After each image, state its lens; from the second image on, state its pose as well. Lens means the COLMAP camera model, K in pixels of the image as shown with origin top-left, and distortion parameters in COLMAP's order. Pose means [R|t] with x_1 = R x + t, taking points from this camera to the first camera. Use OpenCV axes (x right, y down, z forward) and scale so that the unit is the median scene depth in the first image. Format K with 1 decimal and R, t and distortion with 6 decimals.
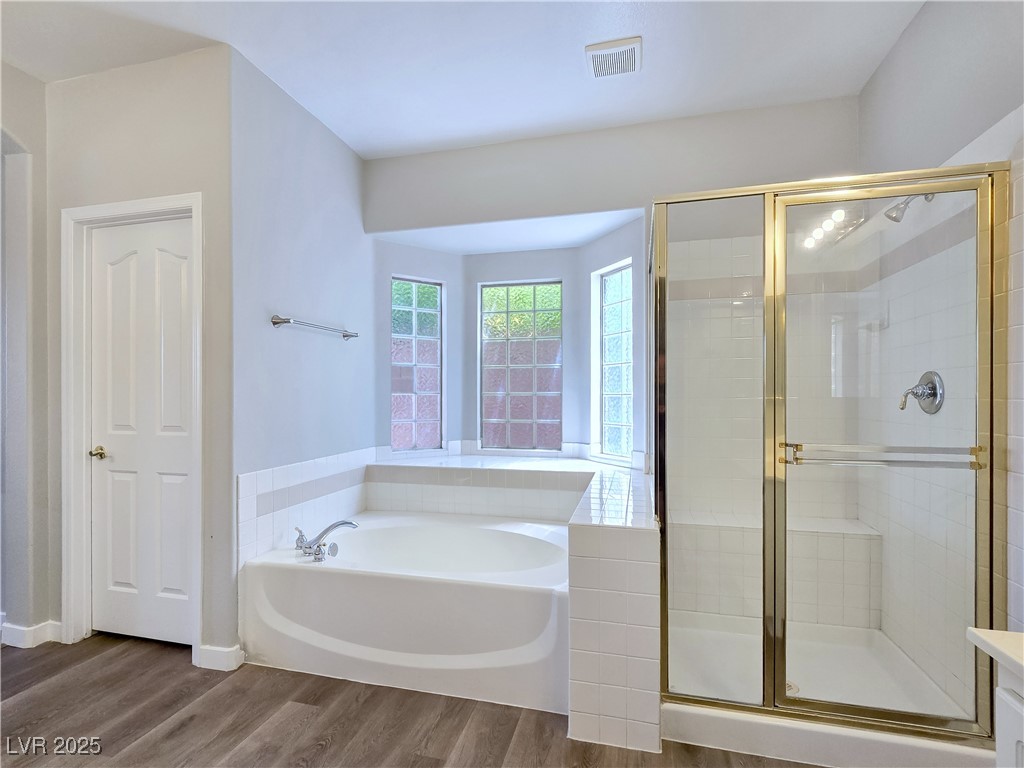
lens RADIAL K [[498.8, 0, 511.1], [0, 498.8, 388.9], [0, 0, 1]] dist [-0.003571, 0.001129]
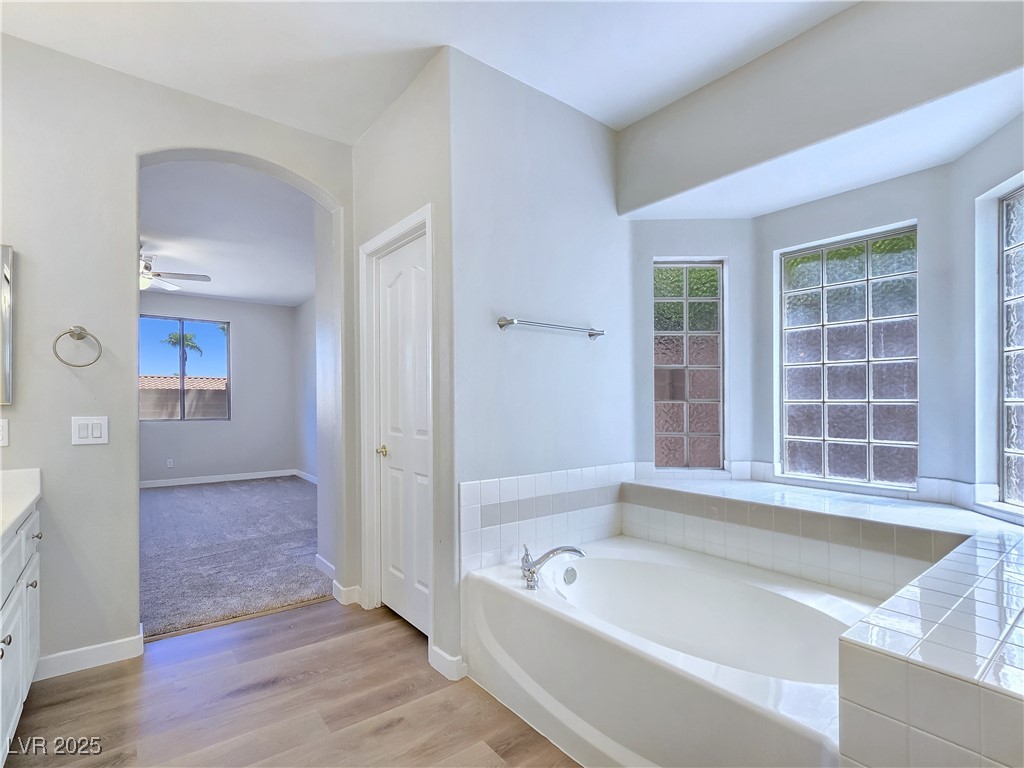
lens RADIAL K [[498.8, 0, 514.1], [0, 498.8, 399.8], [0, 0, 1]] dist [-0.003571, 0.001129]
pose [[0.794465, -0.000641, -0.607309, 0.120199], [0.002274, 0.999996, 0.001919, 0.007594], [0.607305, -0.002905, 0.794463, 0.261227]]
